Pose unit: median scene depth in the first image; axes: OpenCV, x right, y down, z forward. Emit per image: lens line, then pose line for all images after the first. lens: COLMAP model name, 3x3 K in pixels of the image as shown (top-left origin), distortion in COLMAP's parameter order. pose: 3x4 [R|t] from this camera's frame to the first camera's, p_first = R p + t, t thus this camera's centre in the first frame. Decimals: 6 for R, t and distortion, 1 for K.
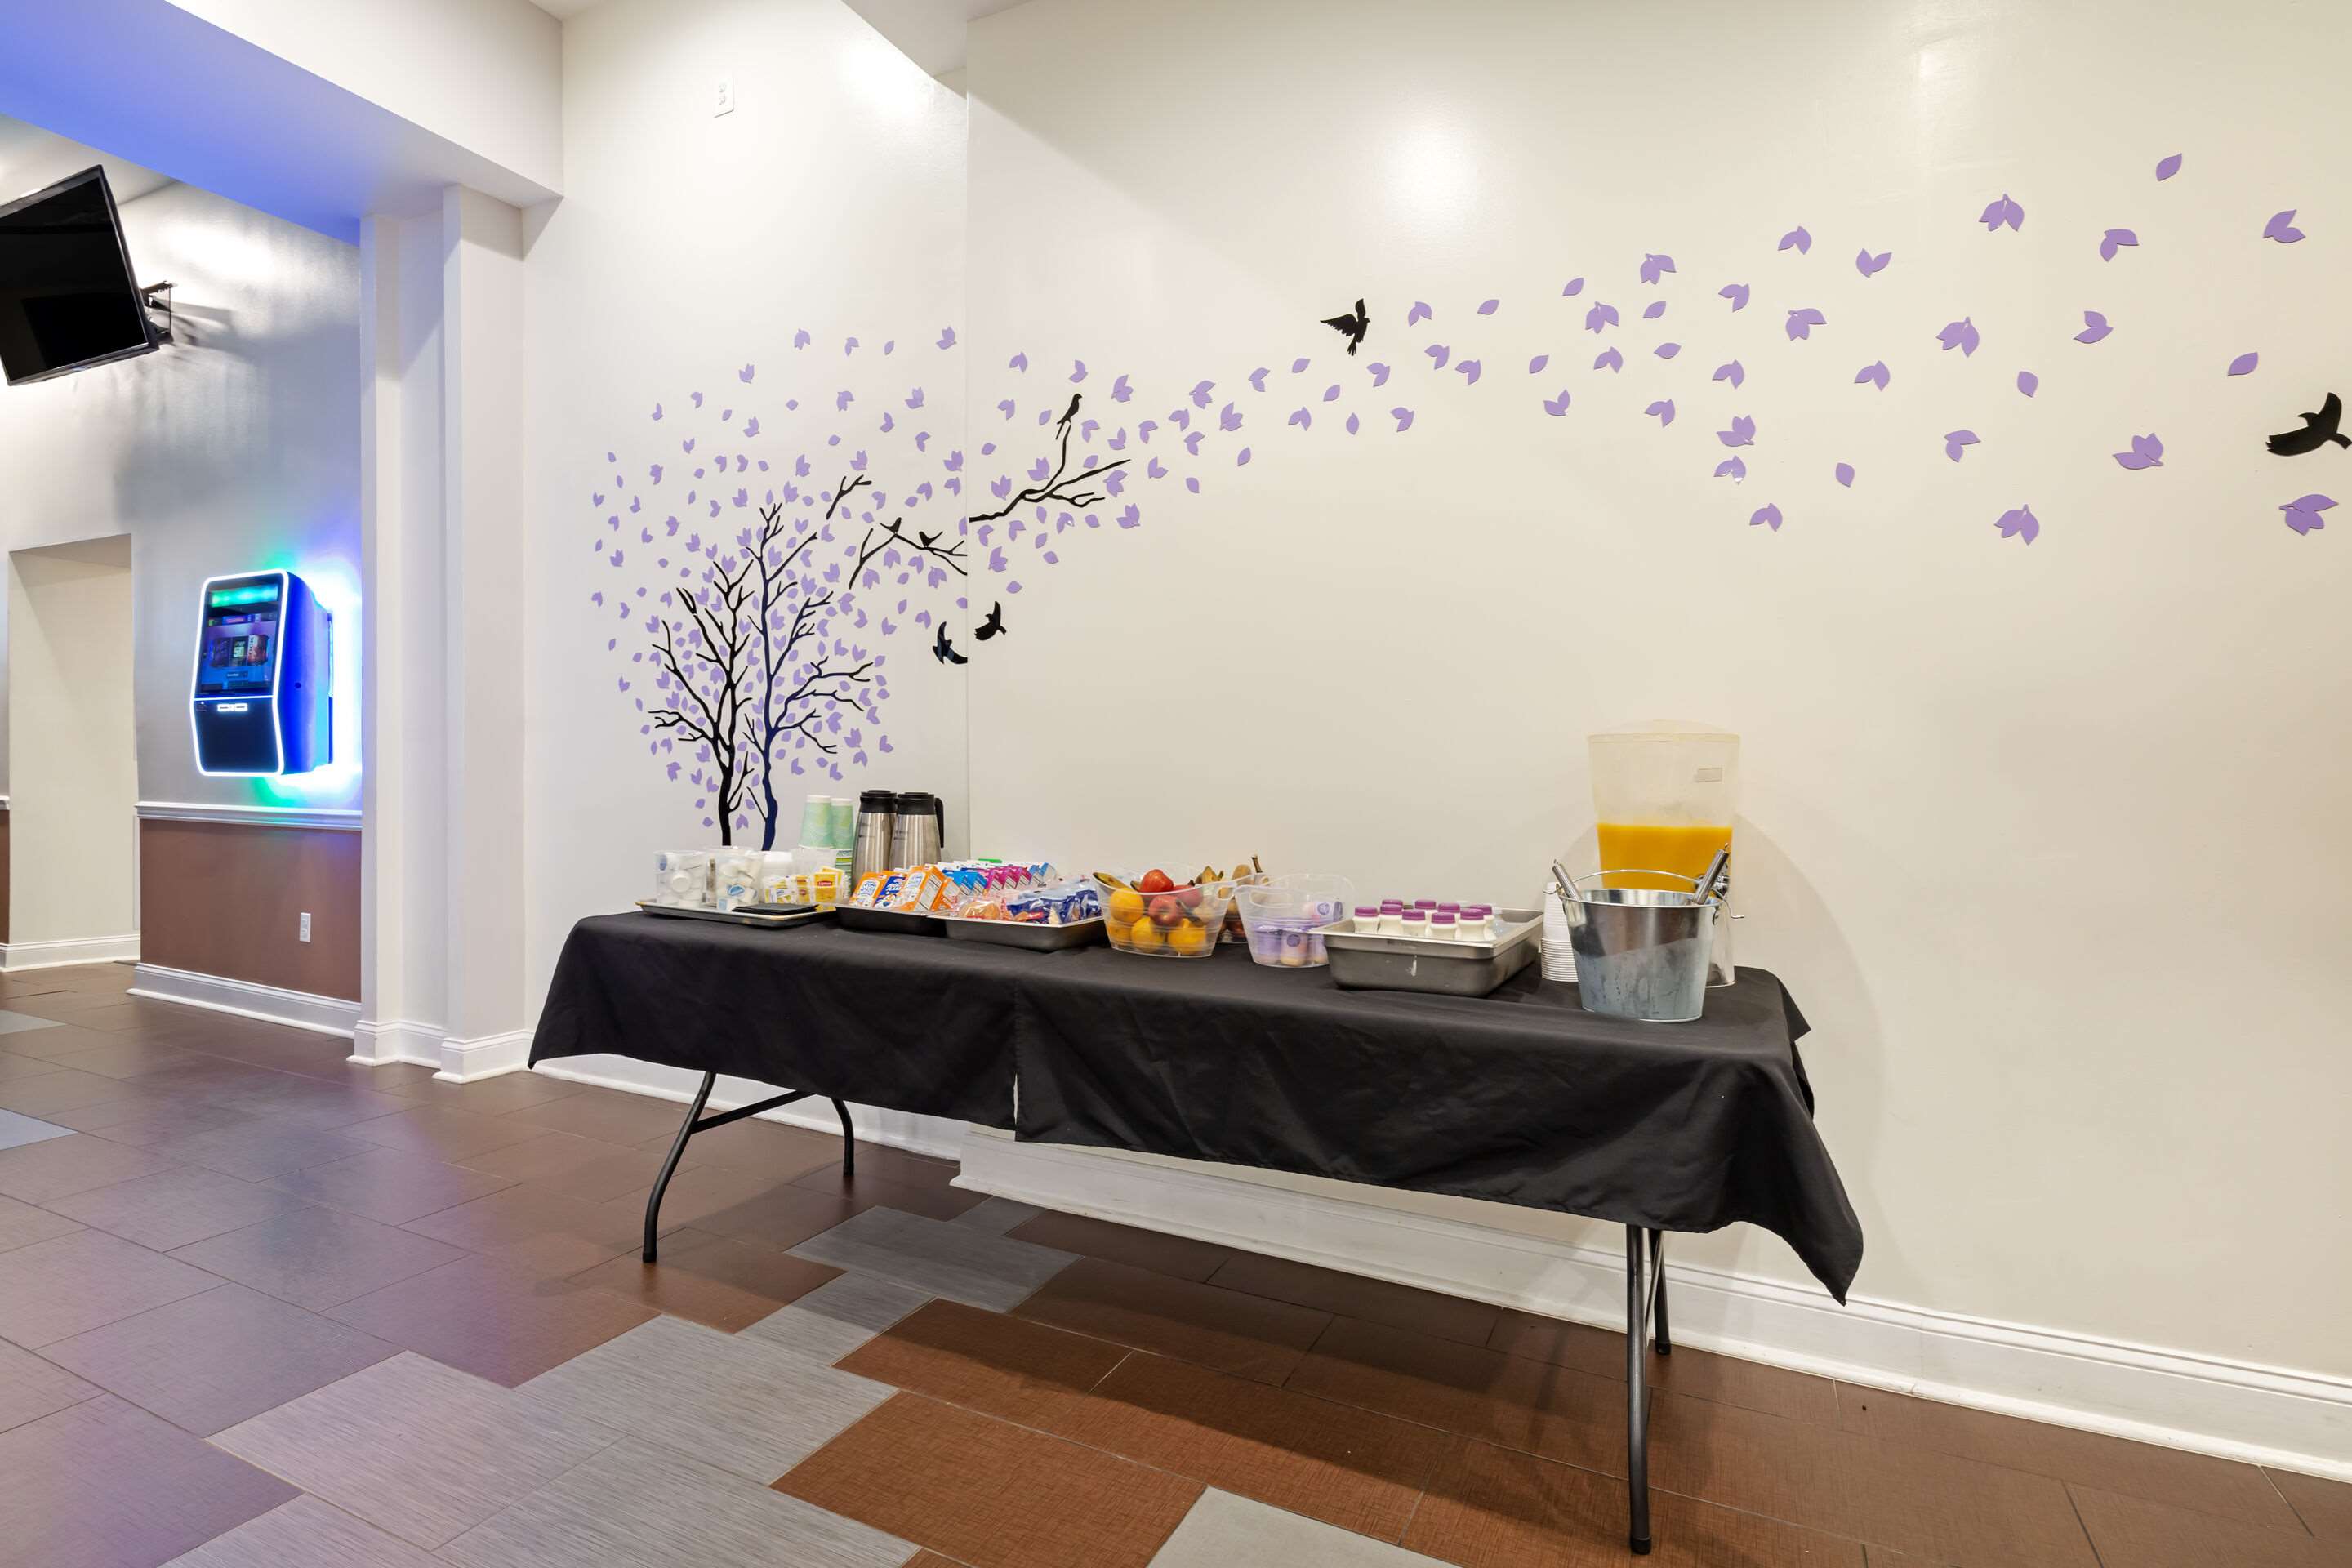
lens RADIAL K [[1208.4, 0, 1142.2], [0, 1208.4, 740.3], [0, 0, 1]] dist [0.001896, 0.000540]
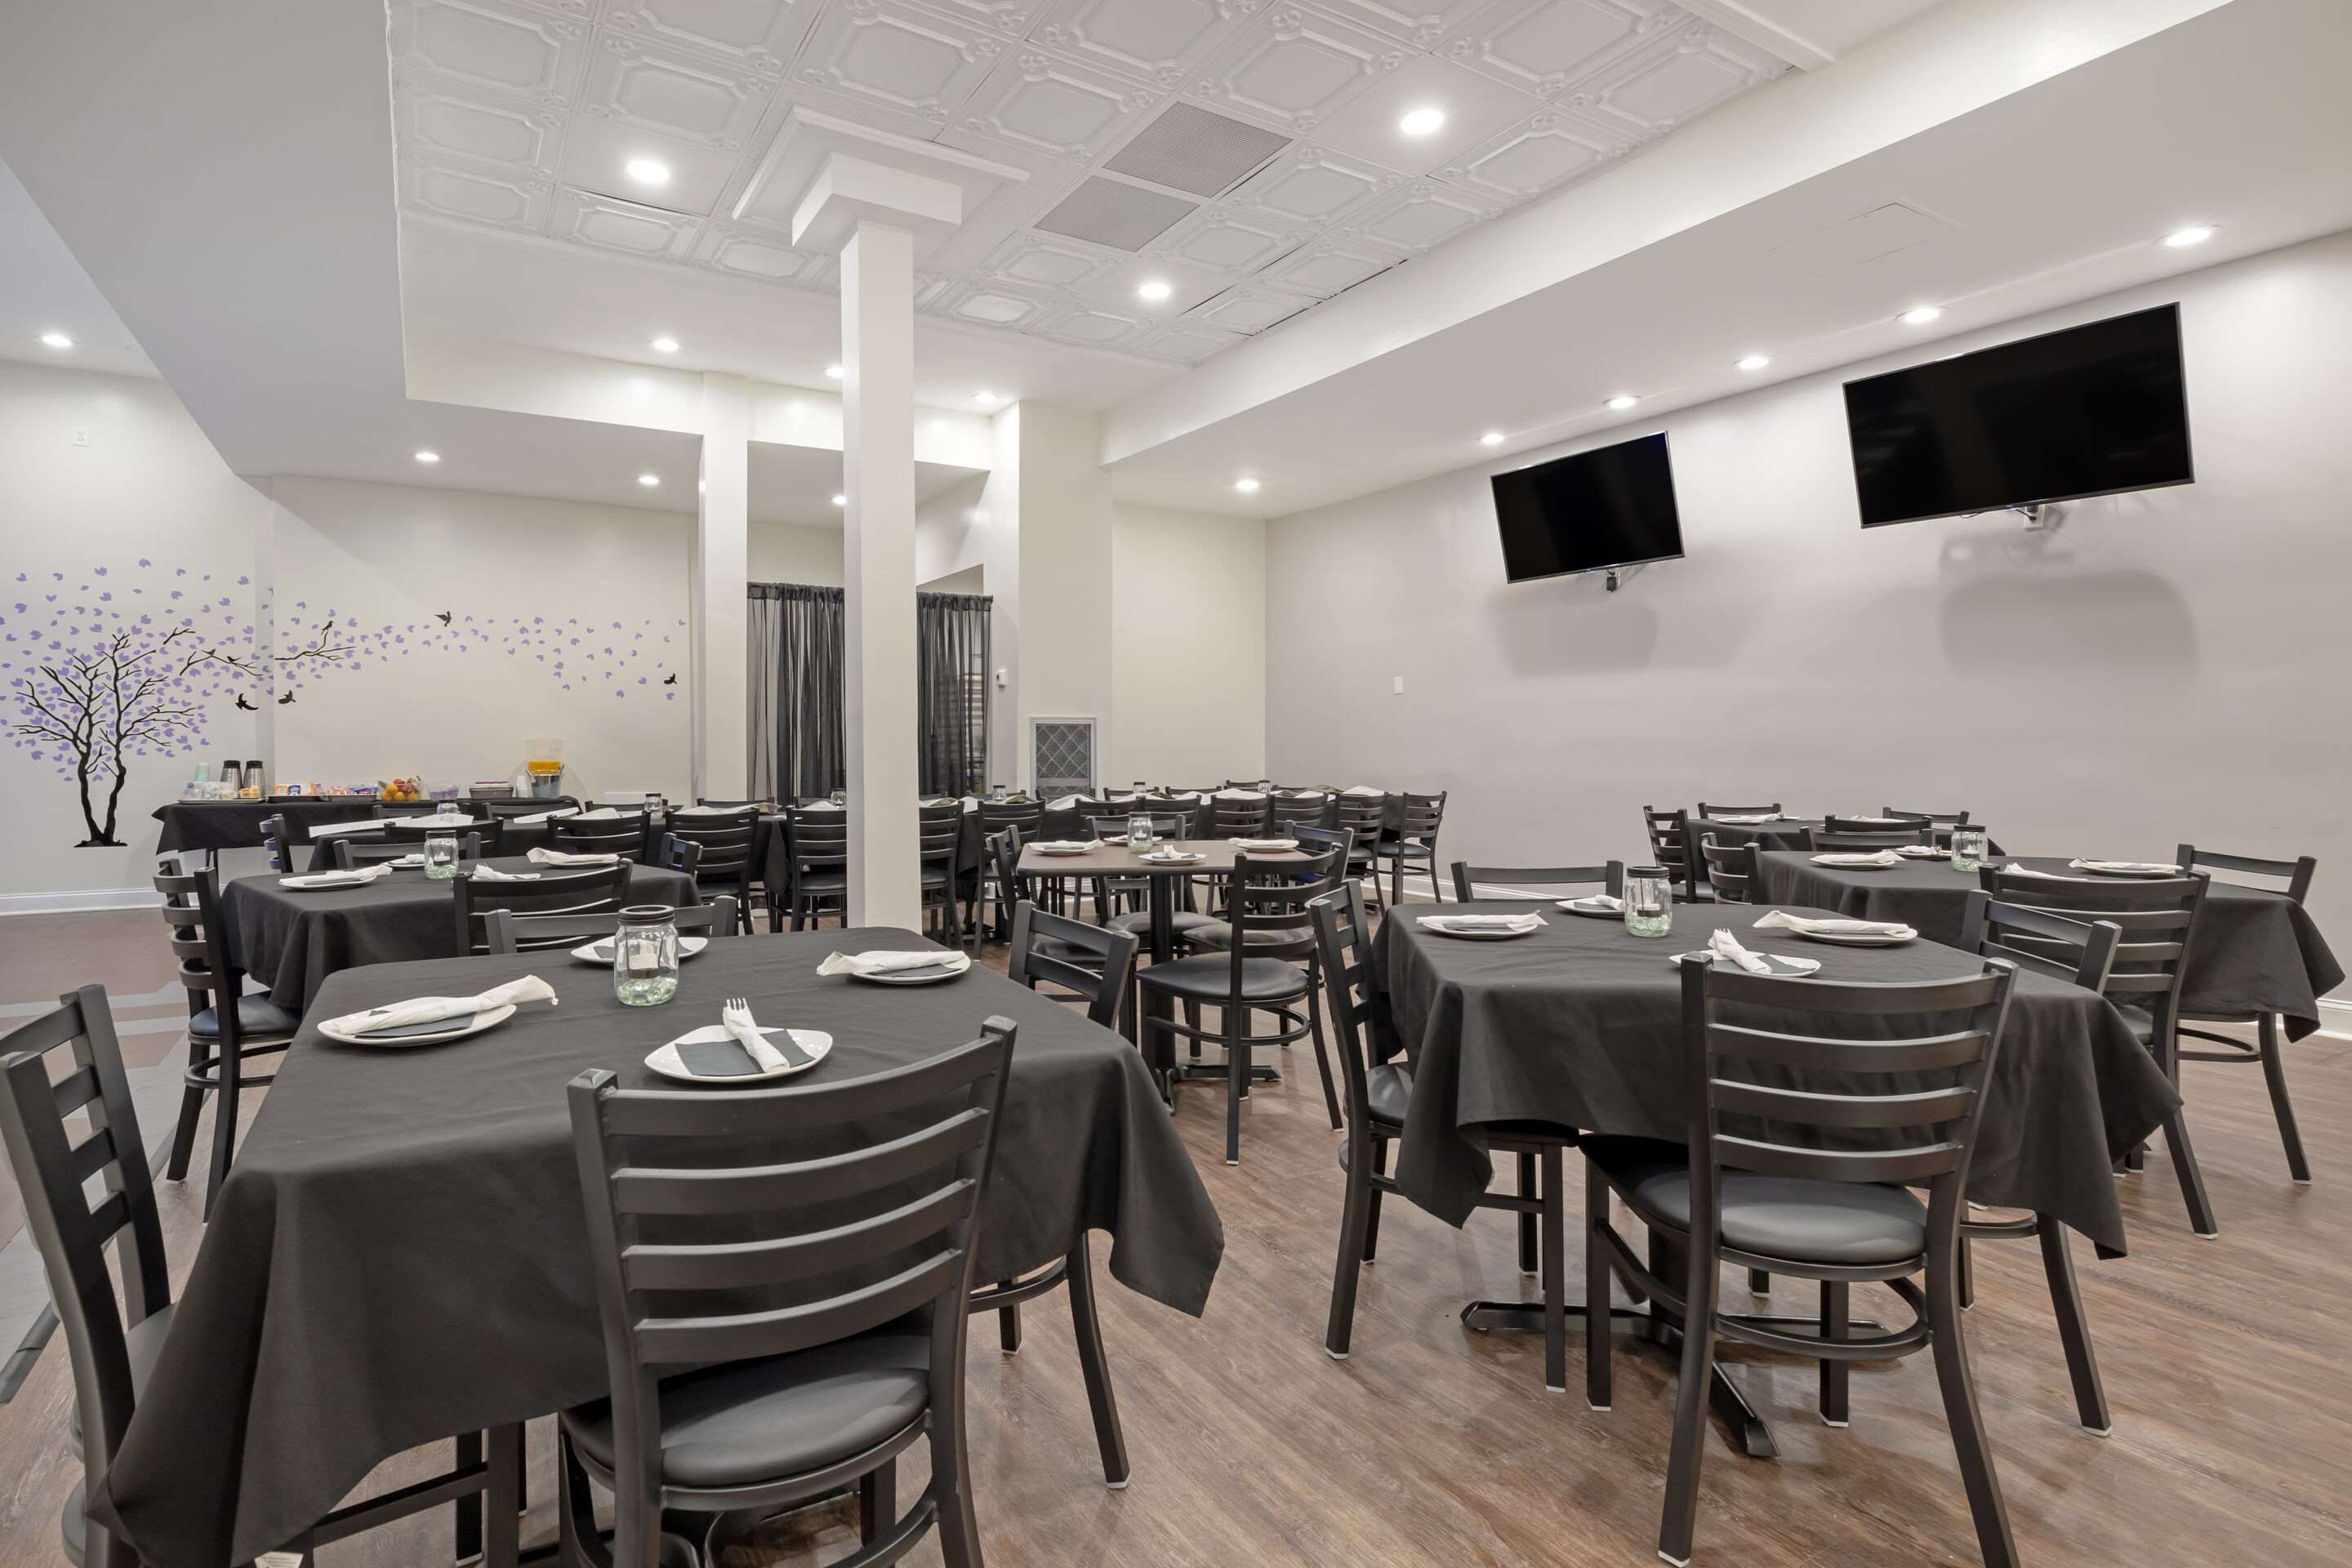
lens RADIAL K [[1208.4, 0, 1142.2], [0, 1208.4, 740.3], [0, 0, 1]] dist [0.001896, 0.000540]
pose [[0.555676, -0.007876, 0.831361, -1.172025], [-0.007988, 0.999858, 0.014811, -0.050369], [-0.831360, -0.014871, 0.555535, -1.883857]]
